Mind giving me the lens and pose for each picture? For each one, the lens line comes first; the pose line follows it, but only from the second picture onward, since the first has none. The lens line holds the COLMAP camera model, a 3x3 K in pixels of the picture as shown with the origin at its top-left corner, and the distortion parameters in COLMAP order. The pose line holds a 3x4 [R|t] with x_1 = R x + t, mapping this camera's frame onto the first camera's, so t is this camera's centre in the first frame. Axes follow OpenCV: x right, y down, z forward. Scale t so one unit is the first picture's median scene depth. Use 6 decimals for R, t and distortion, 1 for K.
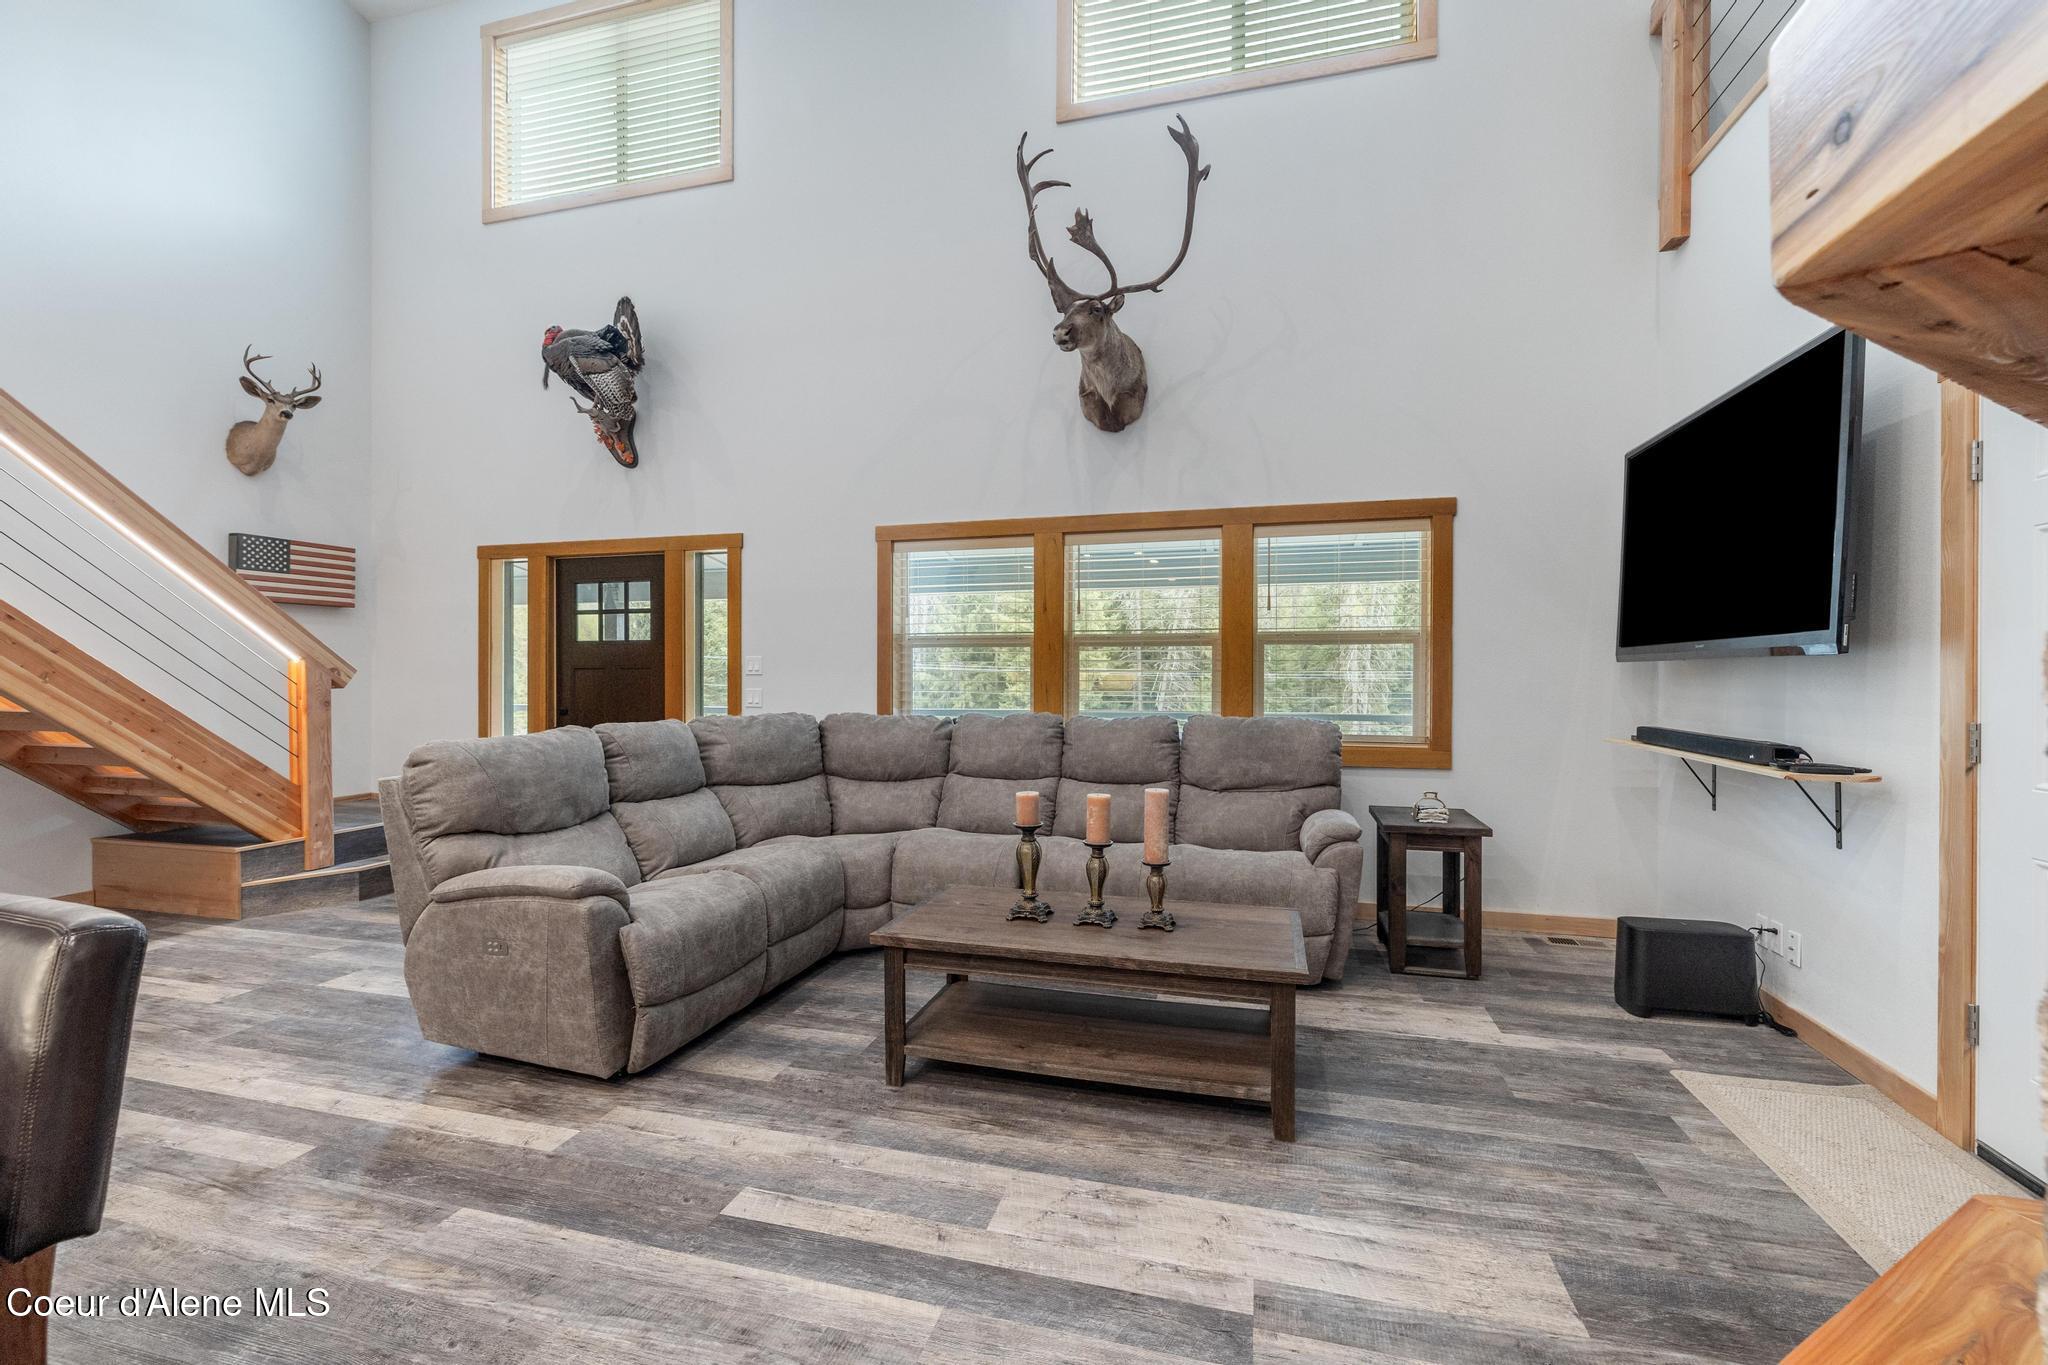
lens RADIAL K [[860.0, 0, 1027.7], [0, 860.0, 665.2], [0, 0, 1]] dist [-0.003575, 0.000041]
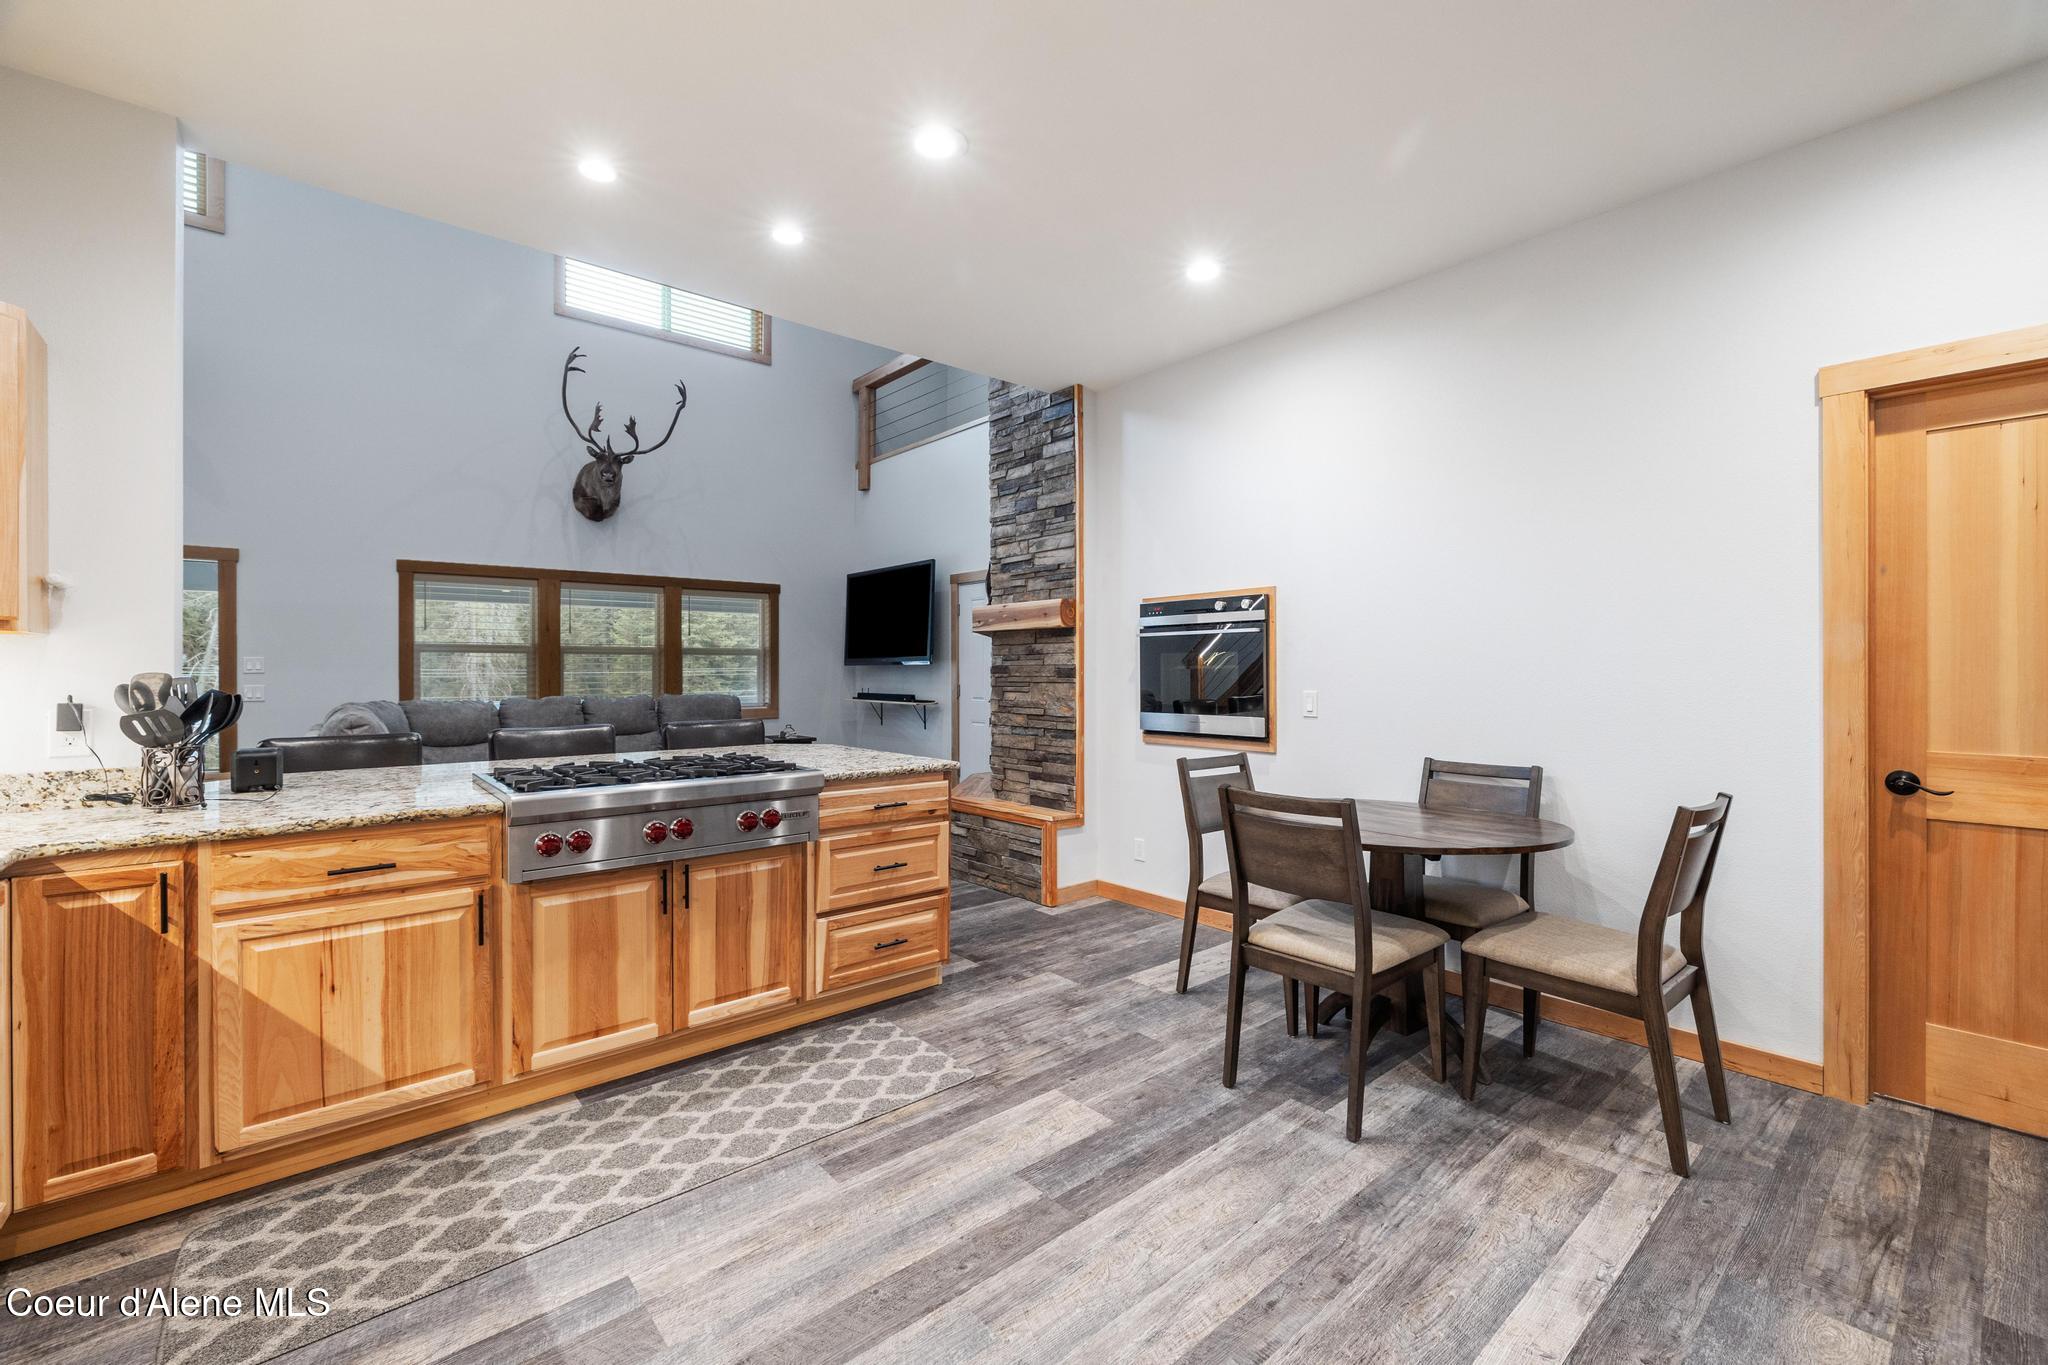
lens RADIAL K [[860.0, 0, 1024.1], [0, 860.0, 672.5], [0, 0, 1]] dist [-0.003575, 0.000041]
pose [[0.563747, -0.005495, 0.825929, -0.809122], [-0.004839, 0.999939, 0.009955, -0.008954], [-0.825933, -0.009609, 0.563686, -0.593280]]
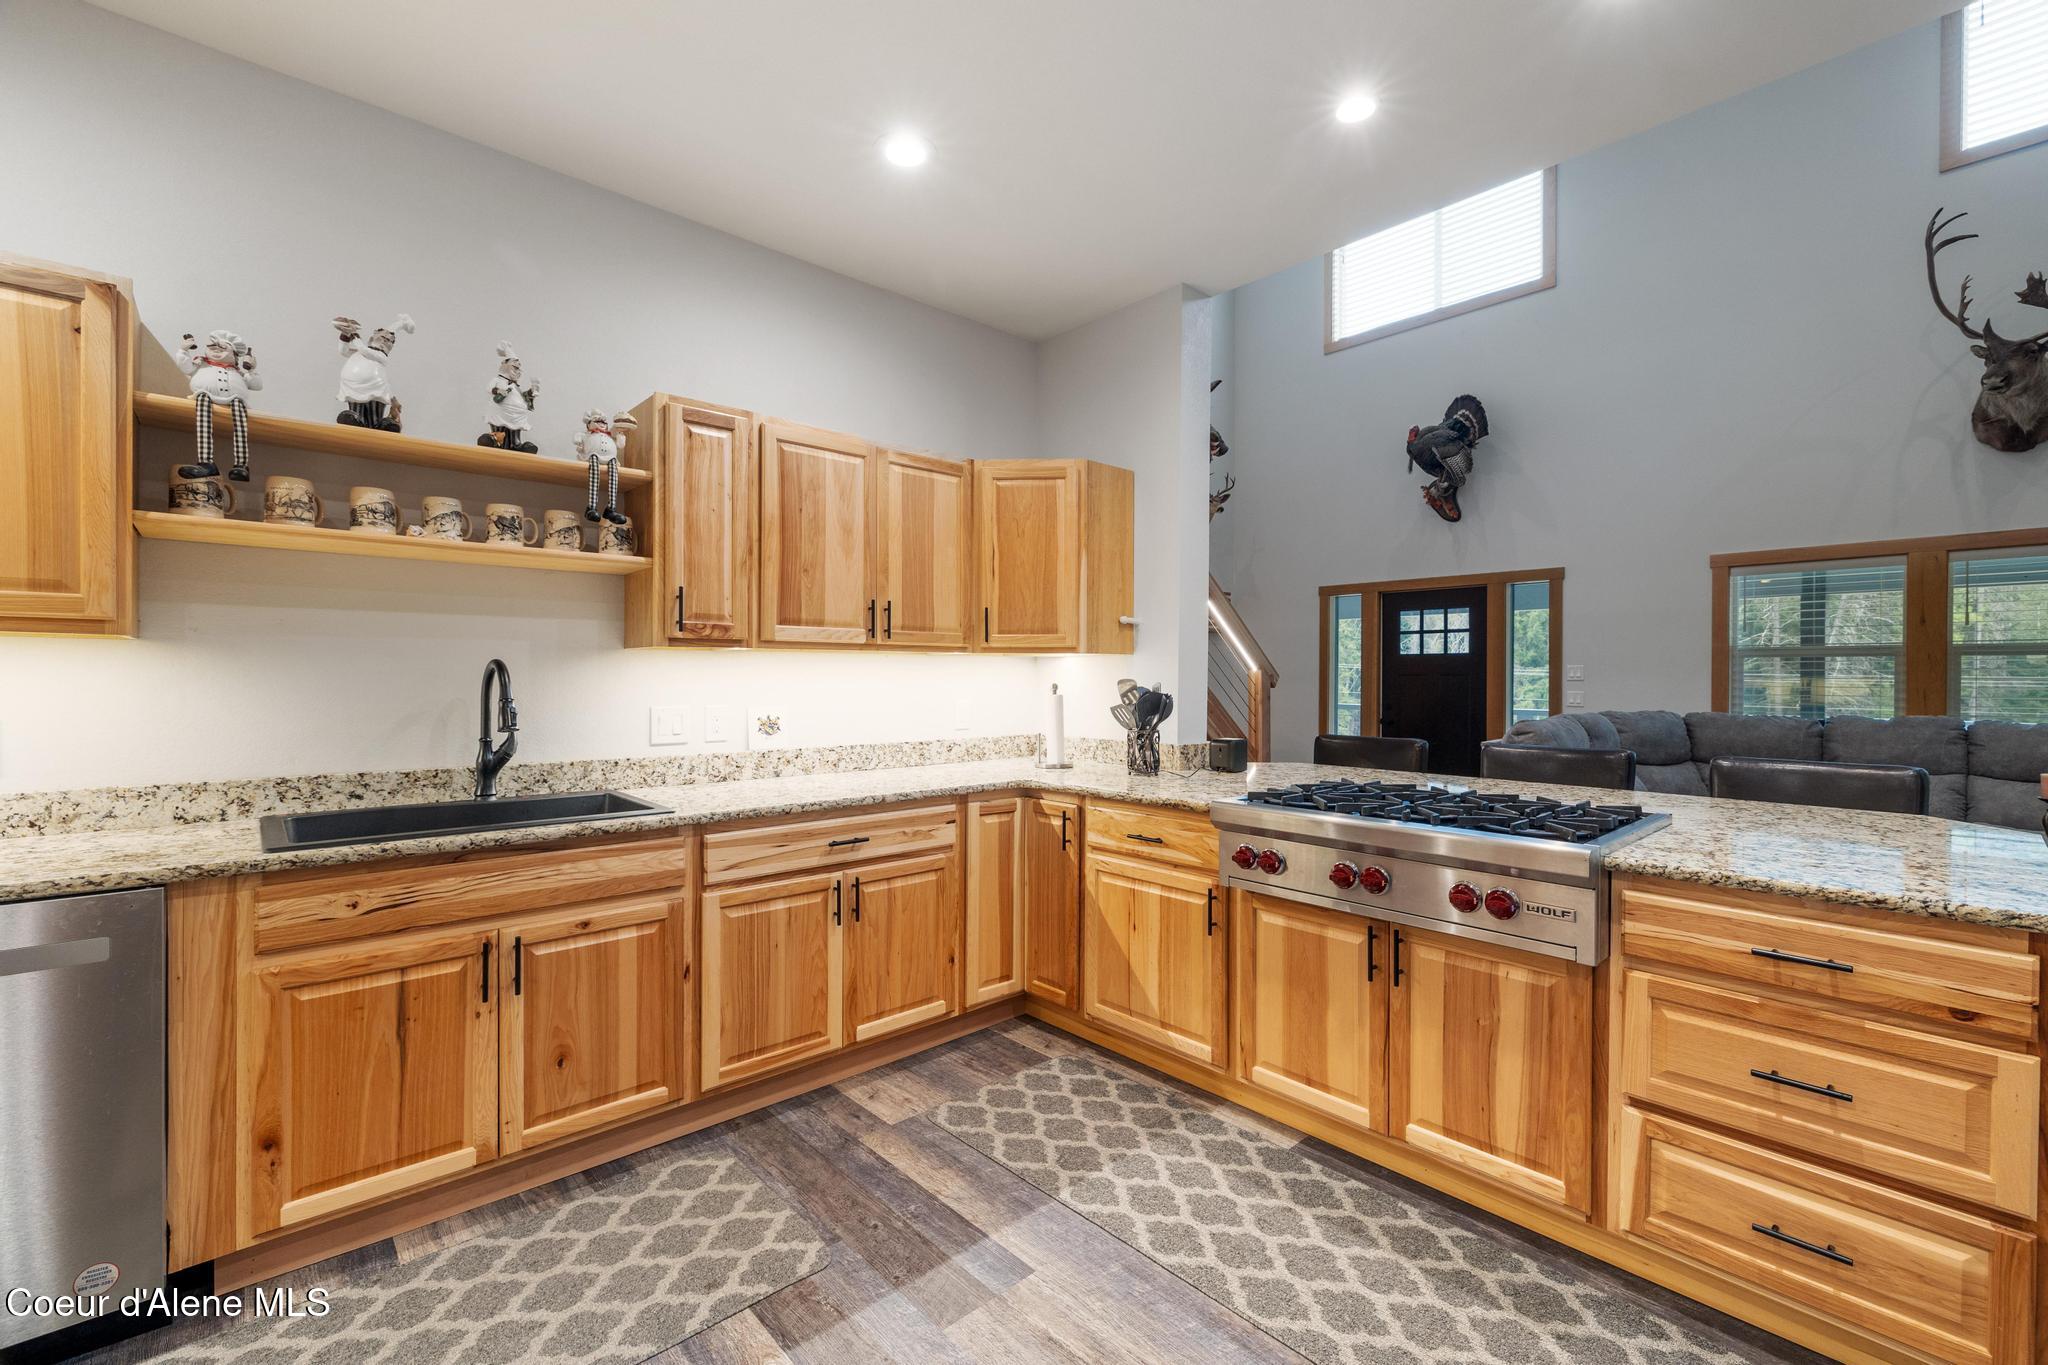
lens RADIAL K [[860.0, 0, 1028.8], [0, 860.0, 679.2], [0, 0, 1]] dist [-0.003575, 0.000041]
pose [[0.842861, 0.004016, -0.538117, -0.372291], [0.003118, 0.999919, 0.012347, -0.010002], [0.538123, -0.012085, 0.842780, -0.561249]]
